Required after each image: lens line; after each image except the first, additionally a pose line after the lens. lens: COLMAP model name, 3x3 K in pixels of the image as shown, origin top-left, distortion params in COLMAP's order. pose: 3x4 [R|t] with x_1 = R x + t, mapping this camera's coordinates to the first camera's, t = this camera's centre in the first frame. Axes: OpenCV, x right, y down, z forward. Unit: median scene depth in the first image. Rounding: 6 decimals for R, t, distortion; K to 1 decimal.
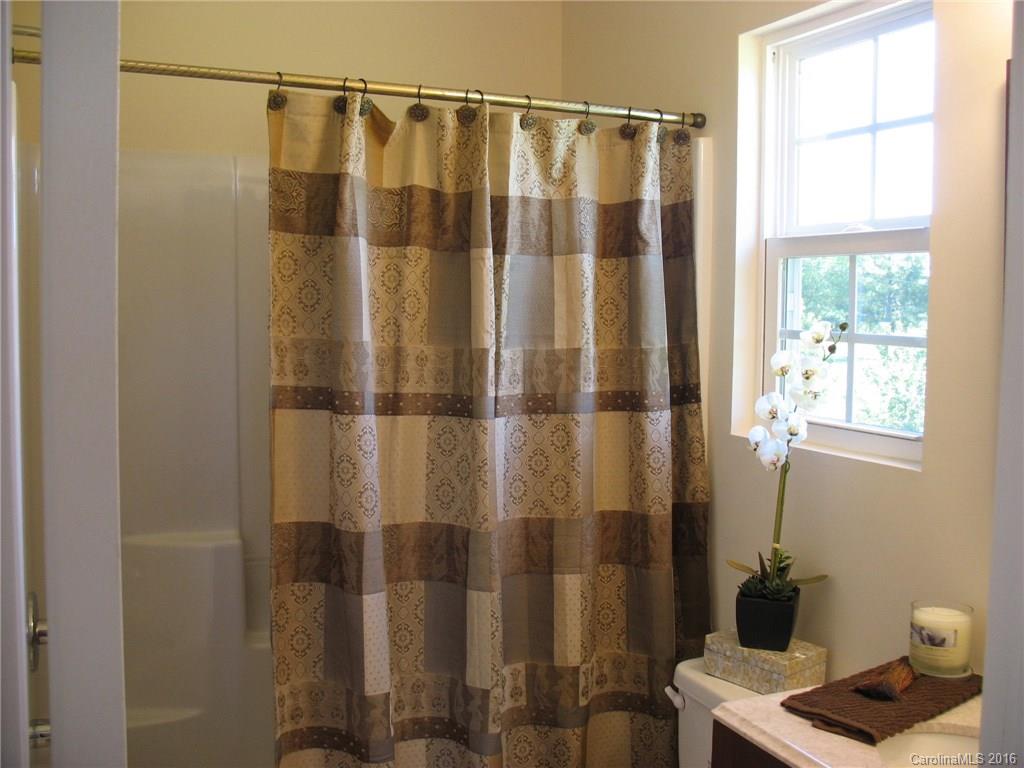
lens RADIAL K [[1065.9, 0, 512.0], [0, 1065.9, 384.0], [0, 0, 1]] dist [-0.145970, 0.017676]
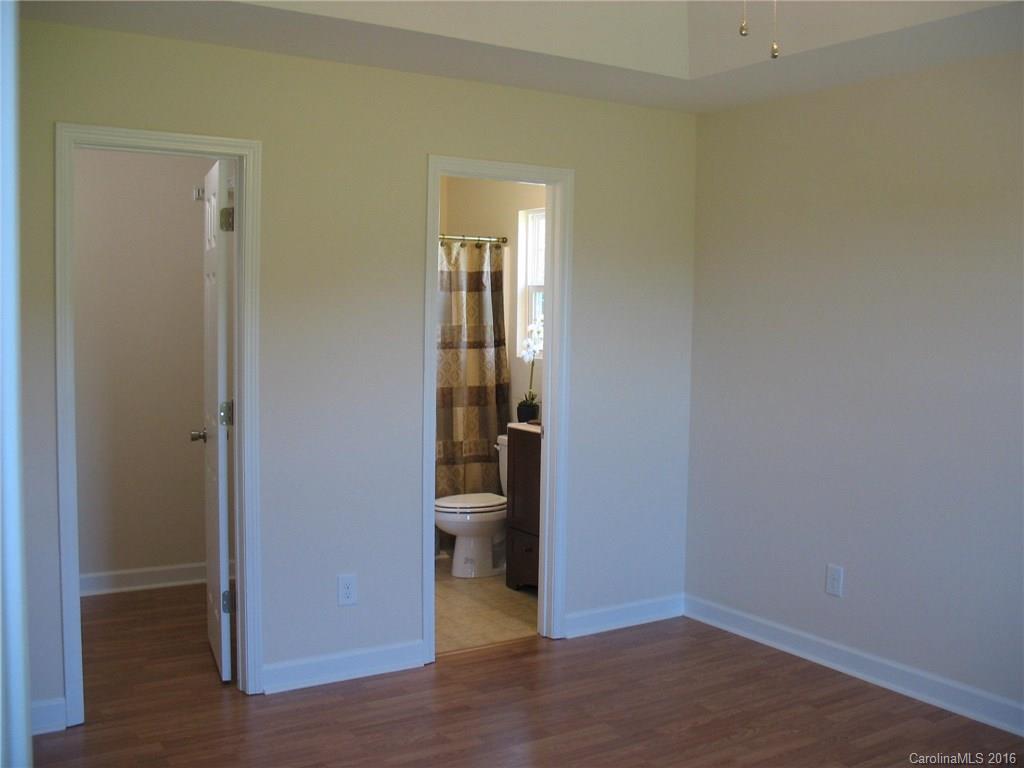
lens RADIAL K [[1065.9, 0, 512.0], [0, 1065.9, 384.0], [0, 0, 1]] dist [-0.145970, 0.017676]
pose [[0.986667, -0.010192, 0.162434, -0.254714], [0.009753, 0.999946, 0.003502, 0.109657], [-0.162461, -0.001871, 0.986713, -1.728920]]
